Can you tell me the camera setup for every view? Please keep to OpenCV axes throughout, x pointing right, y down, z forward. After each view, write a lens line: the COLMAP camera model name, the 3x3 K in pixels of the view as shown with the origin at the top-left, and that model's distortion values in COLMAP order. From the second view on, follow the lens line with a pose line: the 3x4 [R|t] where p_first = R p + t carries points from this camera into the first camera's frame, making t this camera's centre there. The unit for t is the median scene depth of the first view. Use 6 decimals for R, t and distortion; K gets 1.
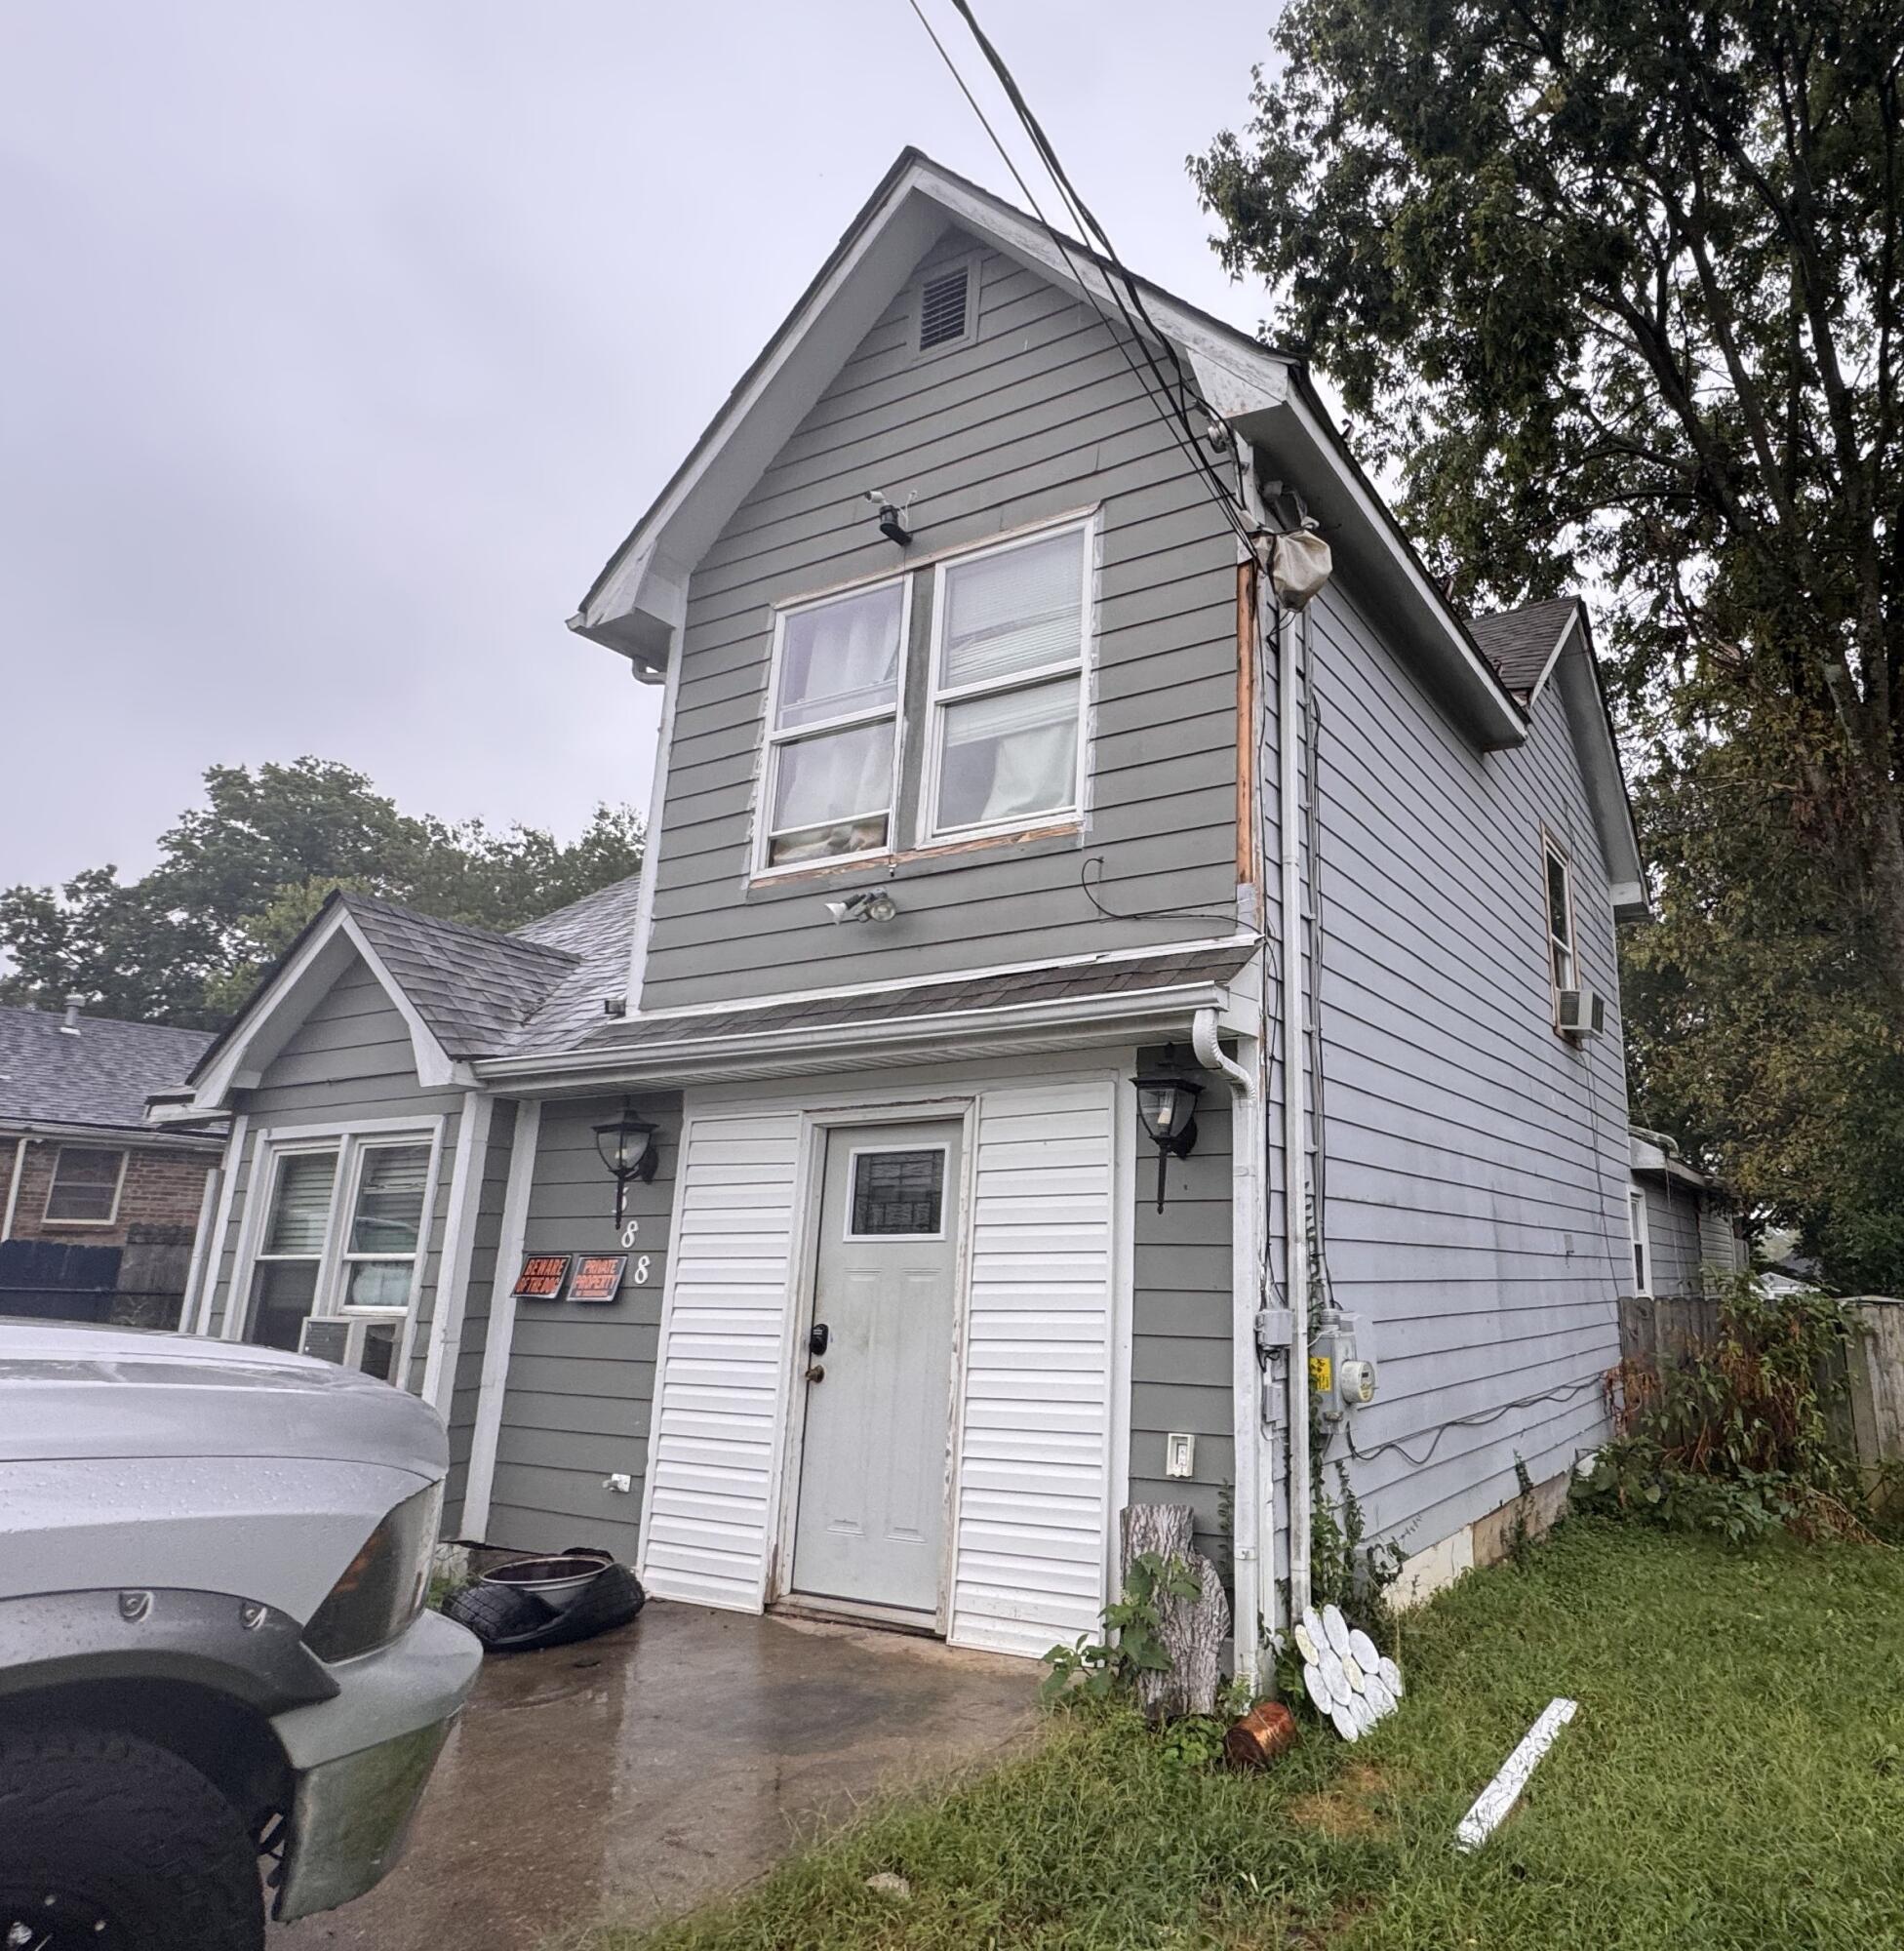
lens RADIAL K [[1345.3, 0, 952.0], [0, 1345.3, 975.5], [0, 0, 1]] dist [-0.002192, -0.001968]
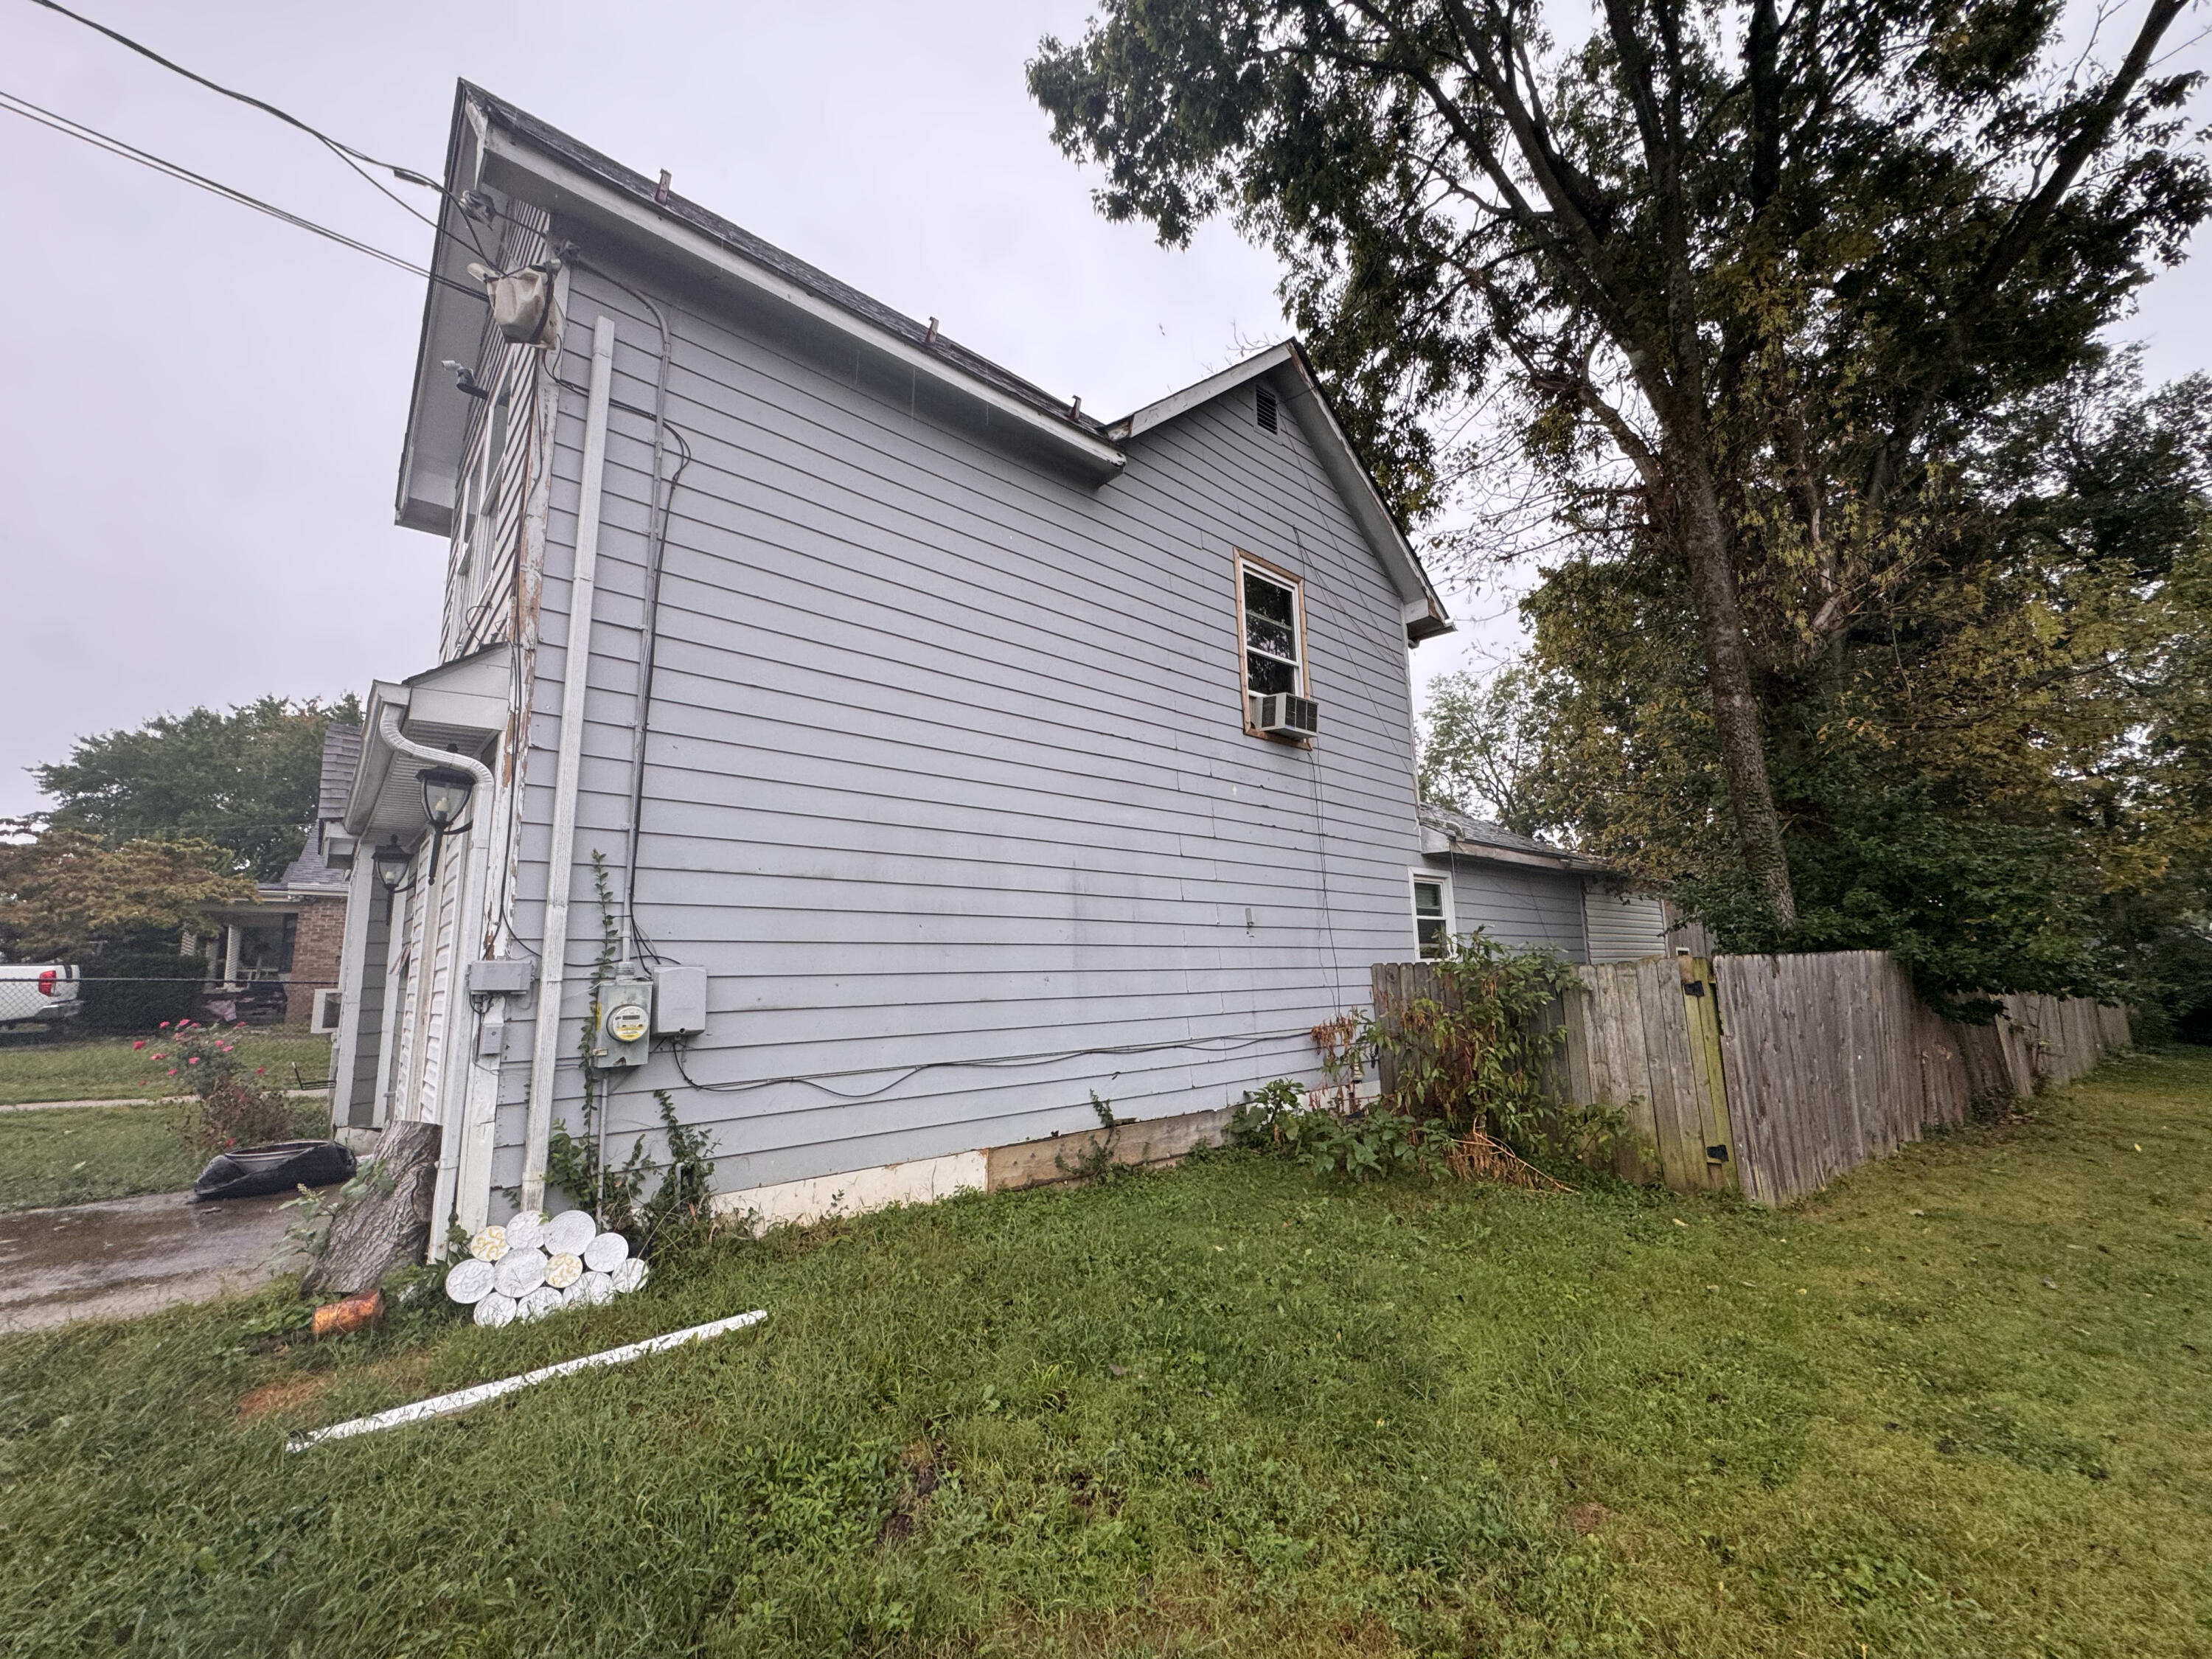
lens RADIAL K [[862.0, 0, 1104.8], [0, 862.0, 847.6], [0, 0, 1]] dist [-0.001895, -0.000108]
pose [[0.950387, -0.065518, -0.304093, 0.542310], [0.085126, 0.995030, 0.051661, 0.089146], [0.299197, -0.074984, 0.951241, 0.258399]]
